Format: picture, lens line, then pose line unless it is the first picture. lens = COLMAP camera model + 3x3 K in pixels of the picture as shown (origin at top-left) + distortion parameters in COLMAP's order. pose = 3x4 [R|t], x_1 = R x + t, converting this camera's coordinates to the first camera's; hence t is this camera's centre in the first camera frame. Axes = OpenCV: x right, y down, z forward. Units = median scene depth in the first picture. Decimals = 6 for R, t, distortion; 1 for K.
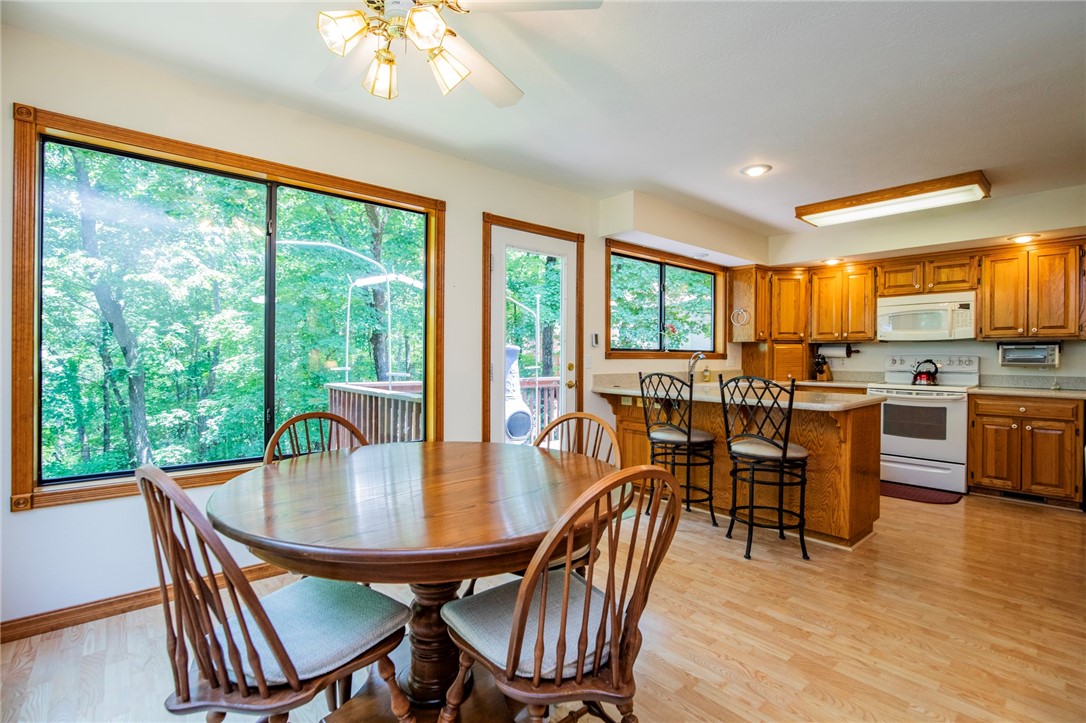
lens RADIAL K [[506.6, 0, 553.7], [0, 506.6, 358.0], [0, 0, 1]] dist [-0.040870, 0.009583]
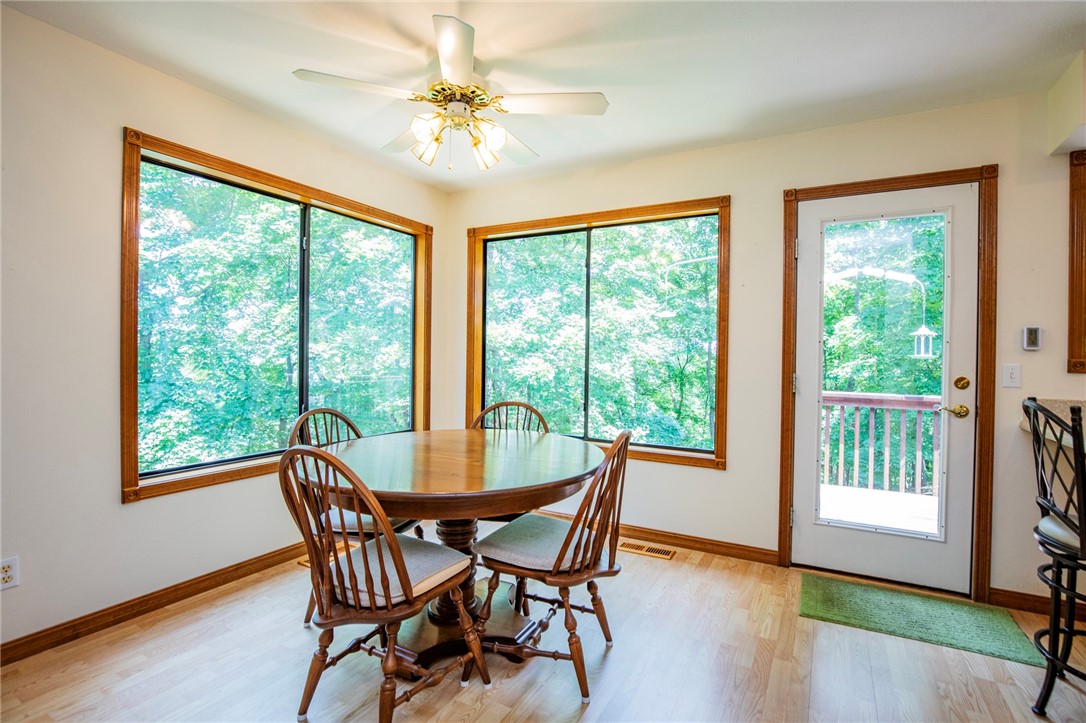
lens RADIAL K [[506.6, 0, 553.7], [0, 506.6, 358.0], [0, 0, 1]] dist [-0.040870, 0.009583]
pose [[0.341174, 0.003952, -0.939992, 0.396123], [-0.014608, 0.999893, -0.001098, -0.005279], [0.939887, 0.014106, 0.341195, 0.284633]]
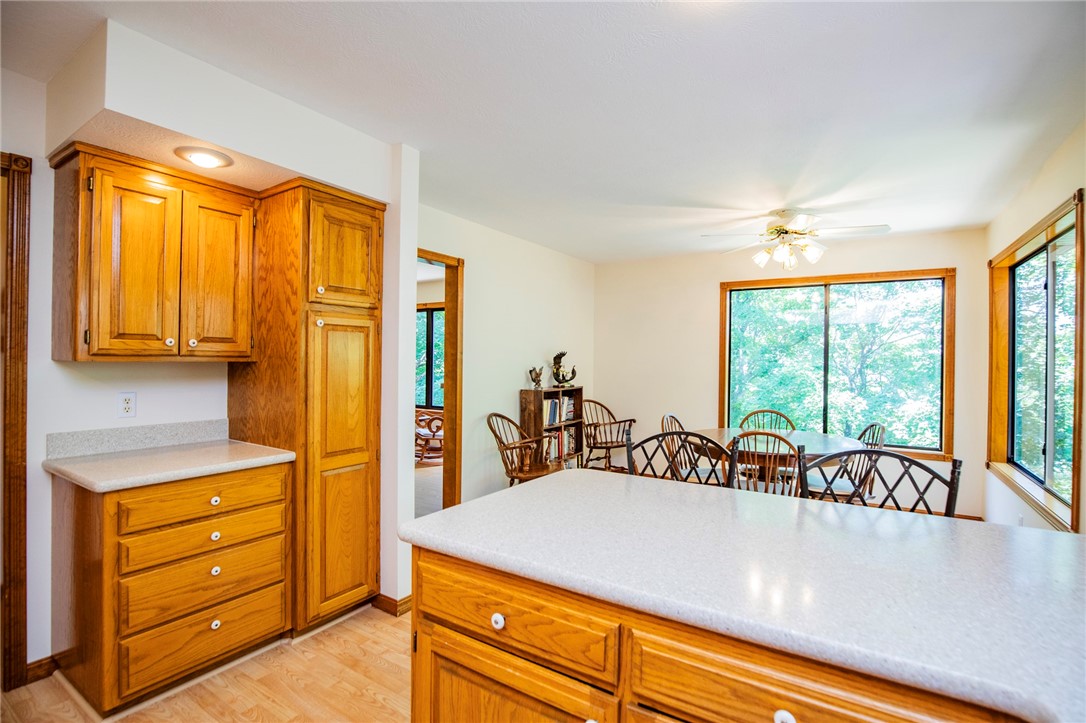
lens RADIAL K [[506.6, 0, 553.7], [0, 506.6, 358.0], [0, 0, 1]] dist [-0.040870, 0.009583]
pose [[-0.956944, -0.019469, -0.289618, 0.506353], [-0.020144, 0.999797, -0.000649, -0.042173], [0.289572, 0.005213, -0.957142, 1.062223]]
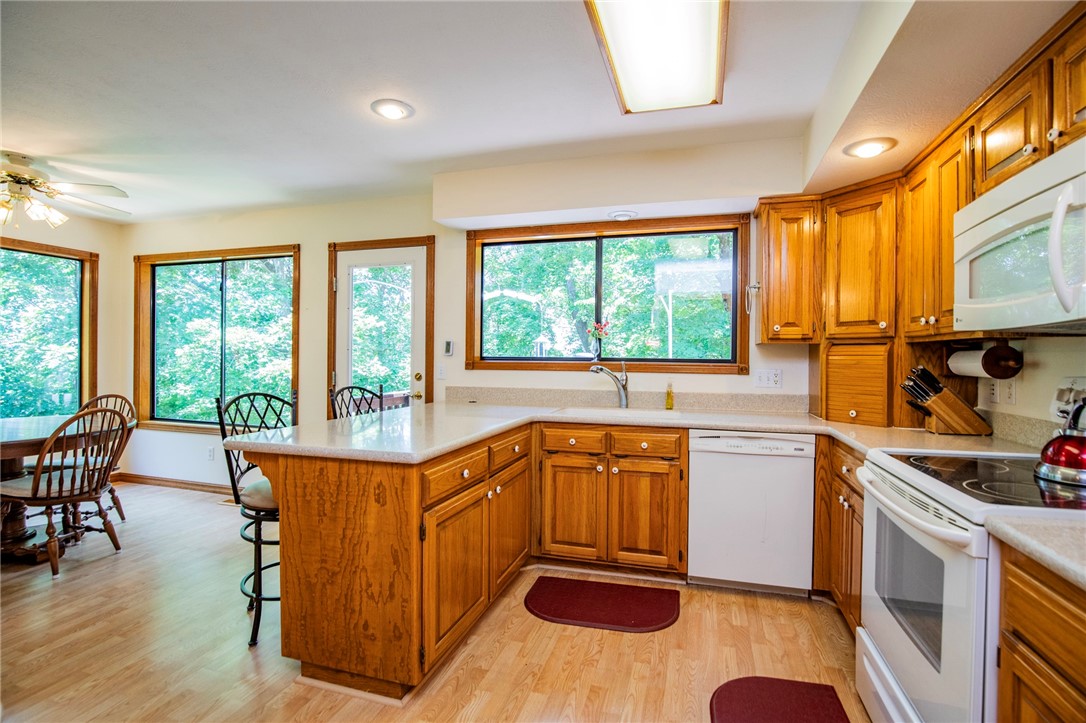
lens RADIAL K [[506.6, 0, 553.7], [0, 506.6, 358.0], [0, 0, 1]] dist [-0.040870, 0.009583]
pose [[0.535497, 0.000869, -0.844537, 0.885932], [-0.007974, 0.999960, -0.004028, -0.015008], [0.844500, 0.008891, 0.535482, 0.637604]]
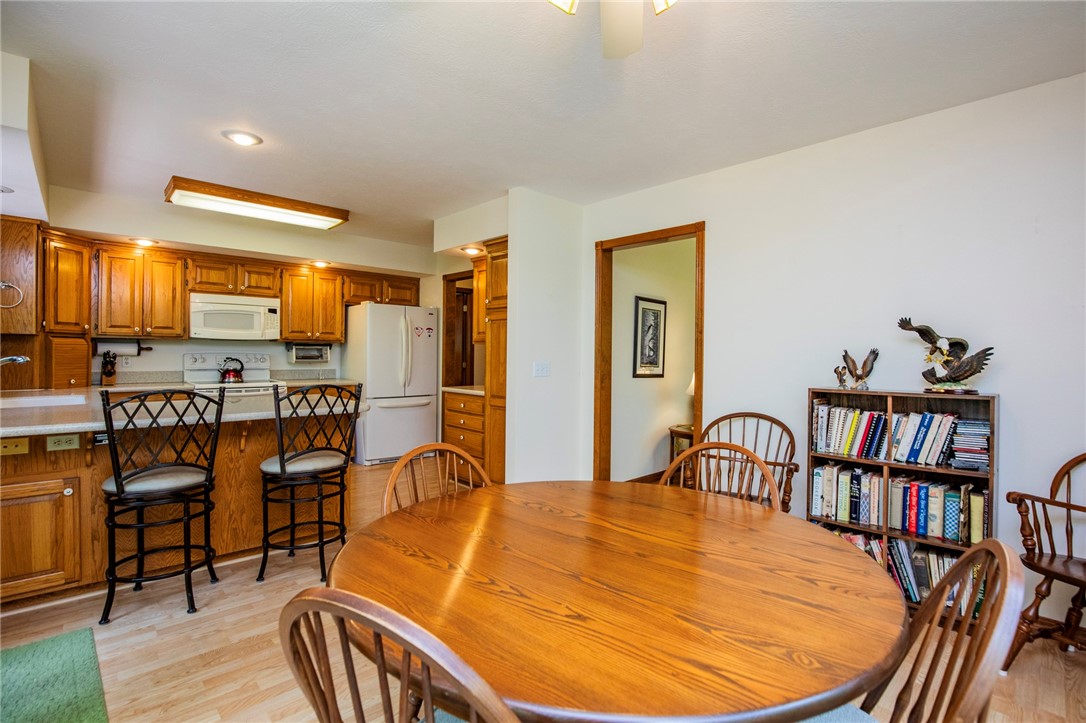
lens RADIAL K [[506.6, 0, 553.7], [0, 506.6, 358.0], [0, 0, 1]] dist [-0.040870, 0.009583]
pose [[-0.048978, -0.017268, 0.998651, -0.355371], [-0.008485, 0.999822, 0.016872, -0.021063], [-0.998764, -0.007647, -0.049116, 0.407137]]
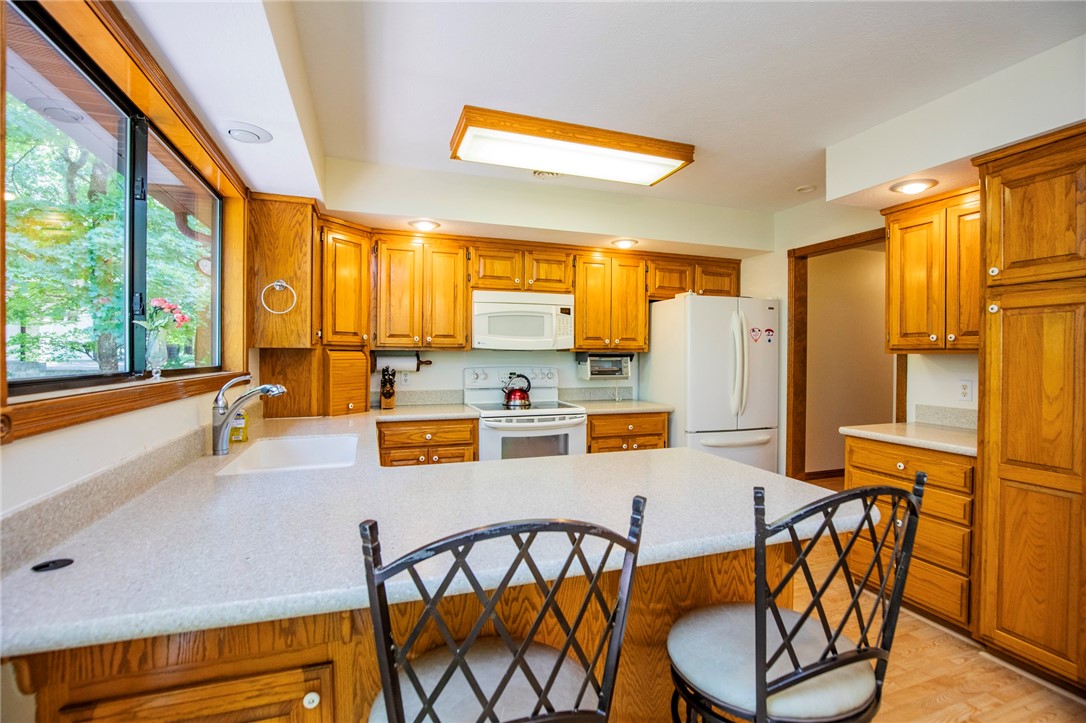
lens RADIAL K [[506.6, 0, 553.7], [0, 506.6, 358.0], [0, 0, 1]] dist [-0.040870, 0.009583]
pose [[0.363227, -0.011455, 0.931630, 0.009153], [0.000508, 0.999927, 0.012097, -0.034046], [-0.931701, -0.003920, 0.363206, 0.700147]]
